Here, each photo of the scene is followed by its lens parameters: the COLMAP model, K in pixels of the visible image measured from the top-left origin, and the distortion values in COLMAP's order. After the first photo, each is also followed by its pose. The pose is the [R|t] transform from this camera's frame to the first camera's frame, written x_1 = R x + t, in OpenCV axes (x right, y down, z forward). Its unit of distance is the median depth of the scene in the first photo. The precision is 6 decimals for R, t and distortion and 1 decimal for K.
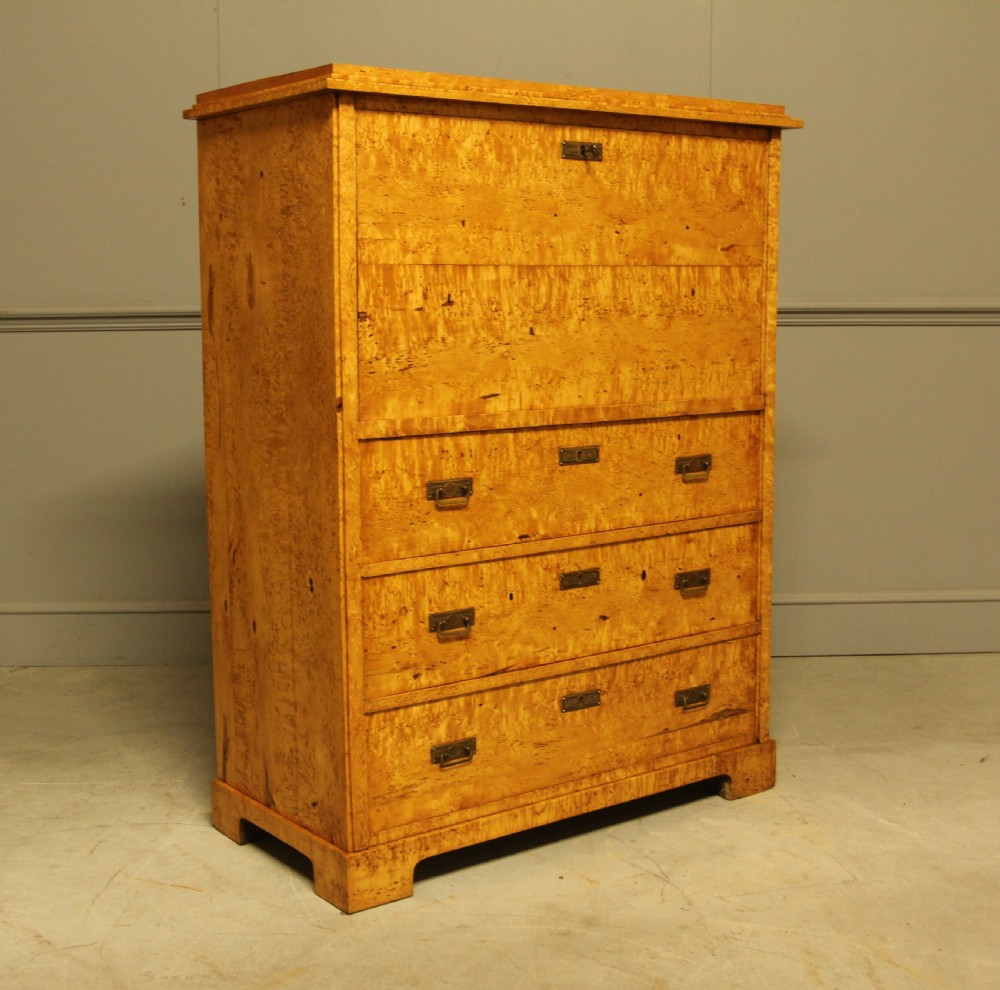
lens RADIAL K [[1486.8, 0, 492.2], [0, 1486.8, 488.6], [0, 0, 1]] dist [-0.050719, 0.000000]
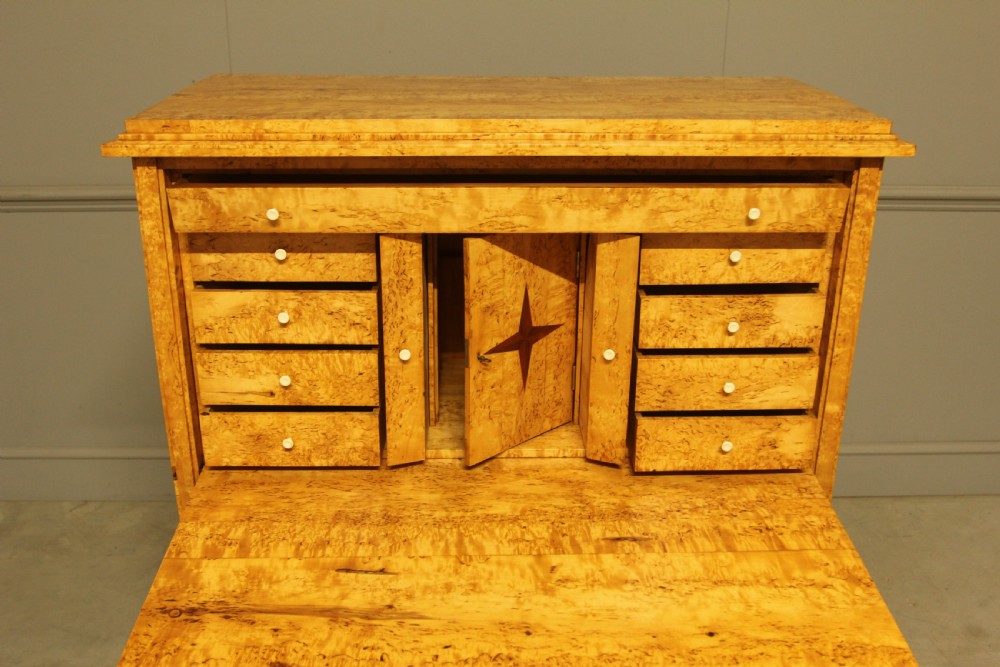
lens RADIAL K [[1003.7, 0, 510.5], [0, 1003.7, 344.8], [0, 0, 1]] dist [-0.059993, 0.000000]
pose [[0.819195, 0.228174, -0.526171, 0.353289], [-0.090566, 0.957405, 0.274177, -0.298834], [0.566319, -0.176951, 0.804966, 0.565634]]
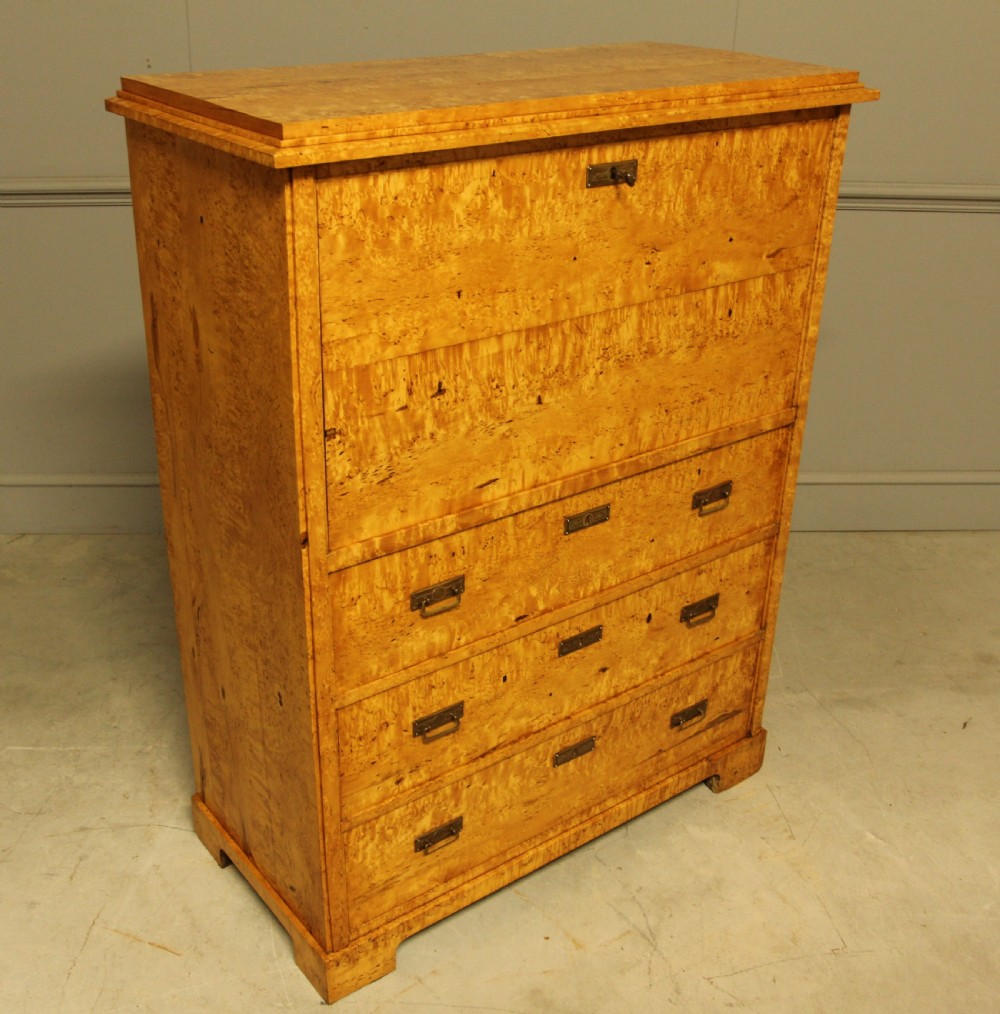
lens RADIAL K [[1218.0, 0, 477.2], [0, 1218.0, 504.6], [0, 0, 1]] dist [-0.072373, 0.000000]
pose [[0.999732, 0.022742, 0.004437, -0.009723], [-0.022965, 0.947102, 0.320109, -0.265303], [0.003077, -0.320125, 0.947370, 0.335484]]
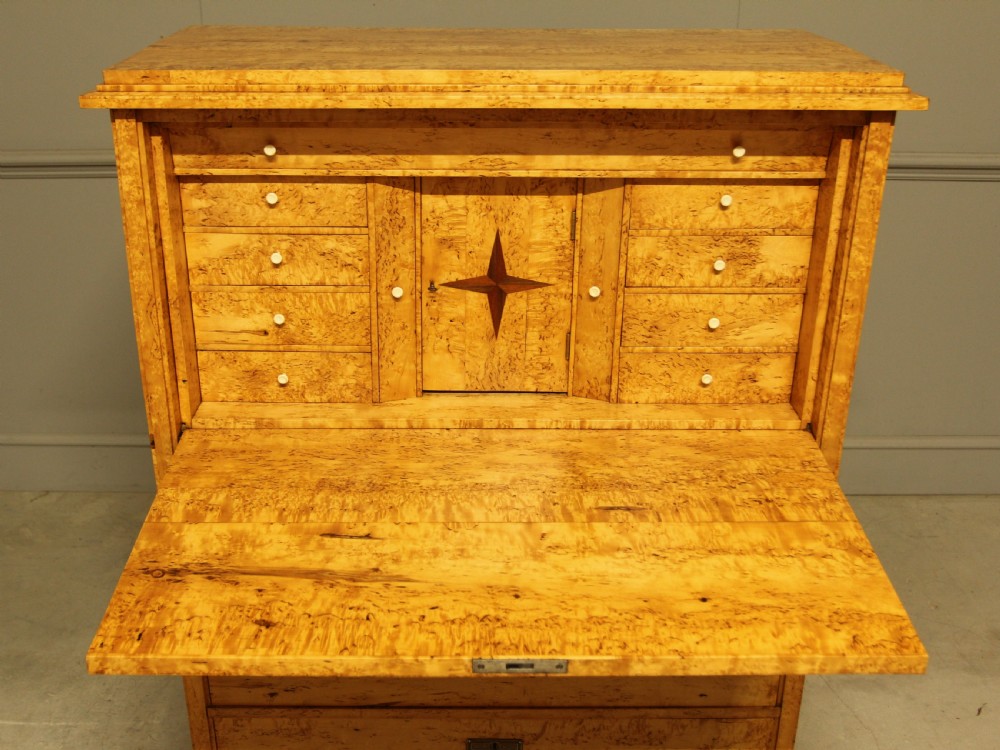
lens RADIAL K [[1125.5, 0, 473.8], [0, 1125.5, 384.4], [0, 0, 1]] dist [-0.059179, 0.000000]
pose [[0.803854, 0.254236, -0.537758, 0.380446], [-0.089750, 0.945547, 0.312866, -0.293817], [0.588017, -0.203235, 0.782899, 0.528800]]
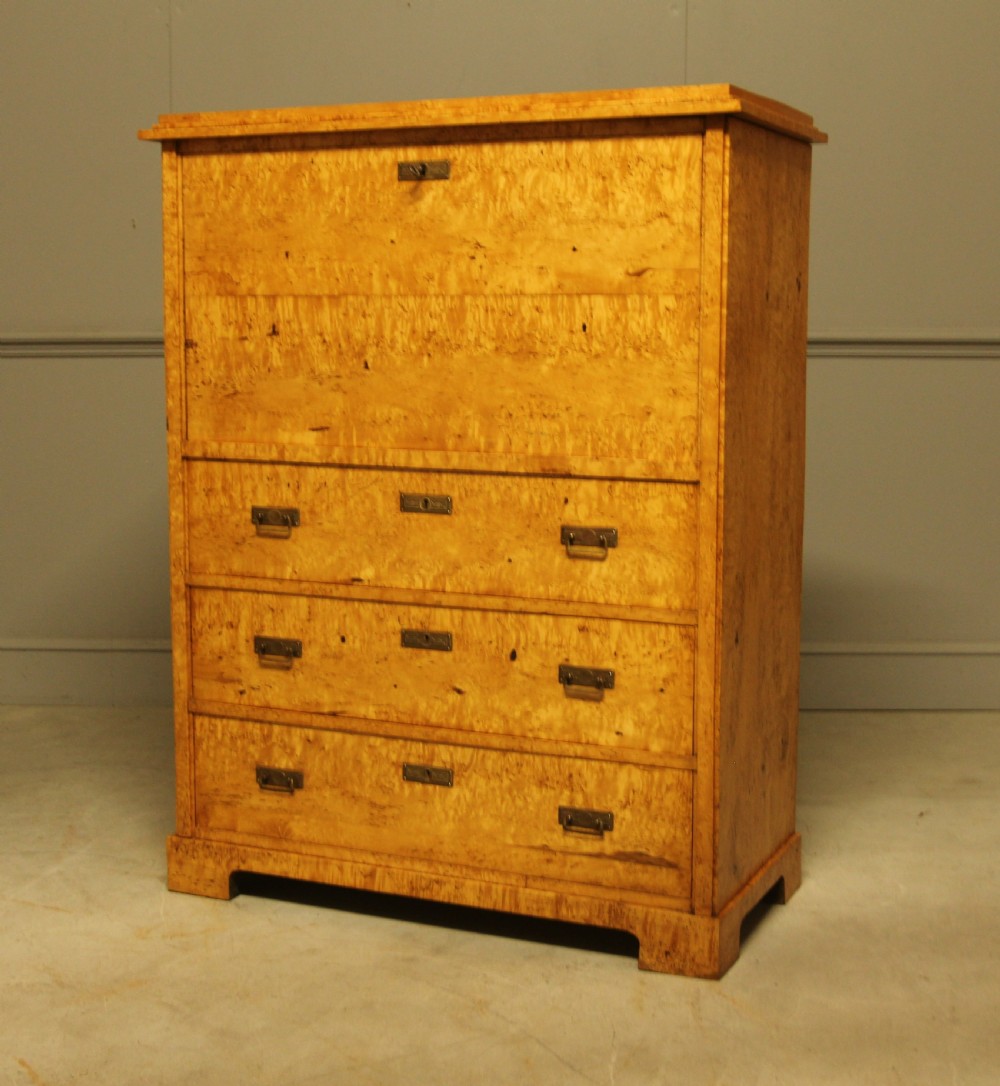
lens RADIAL K [[1771.0, 0, 505.5], [0, 1771.0, 534.3], [0, 0, 1]] dist [-0.059926, 0.000000]
pose [[0.479605, 0.118967, -0.869382, 1.057663], [-0.123958, 0.990017, 0.067091, -0.085117], [0.868685, 0.075589, 0.489564, 0.528290]]
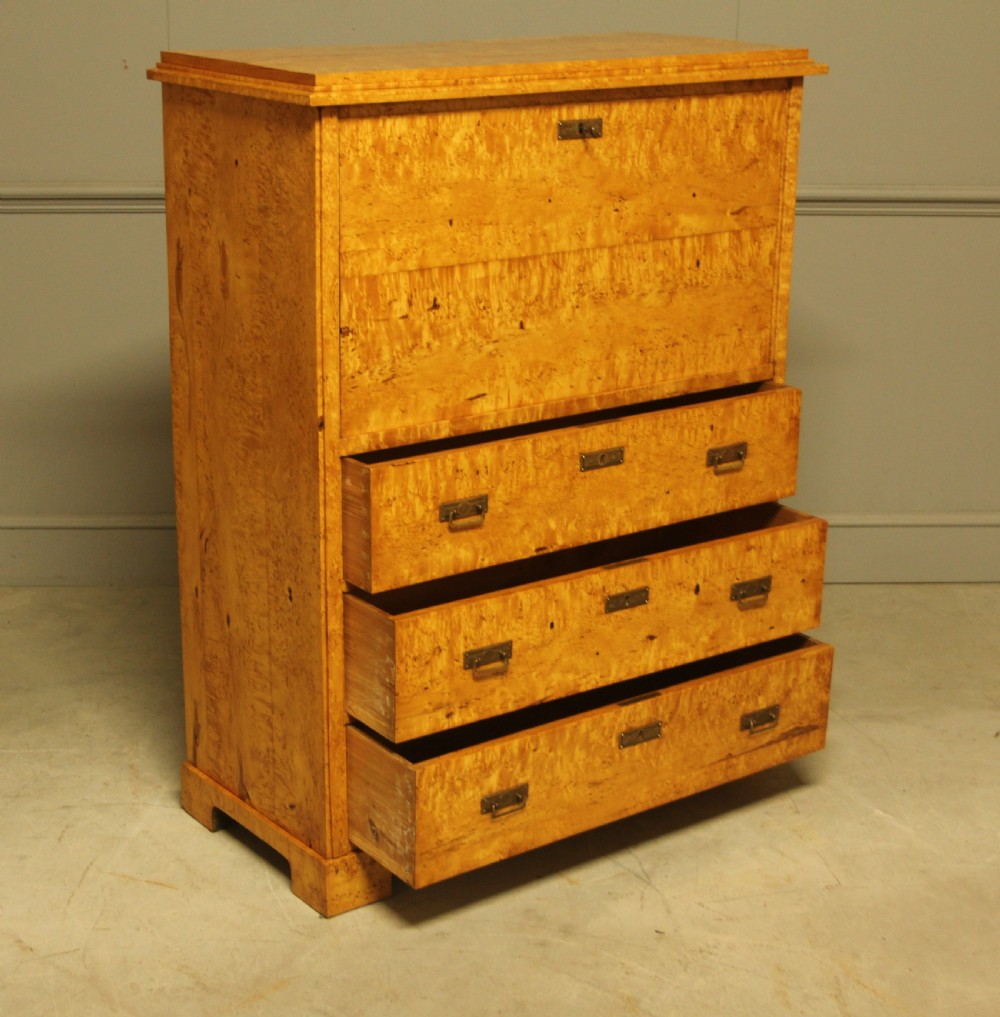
lens RADIAL K [[1959.4, 0, 495.2], [0, 1959.4, 507.8], [0, 0, 1]] dist [-0.022729, 0.000000]
pose [[0.999836, 0.015761, 0.008910, 0.000401], [-0.017016, 0.986118, 0.165173, -0.195494], [-0.006183, -0.165297, 0.986224, -0.246472]]
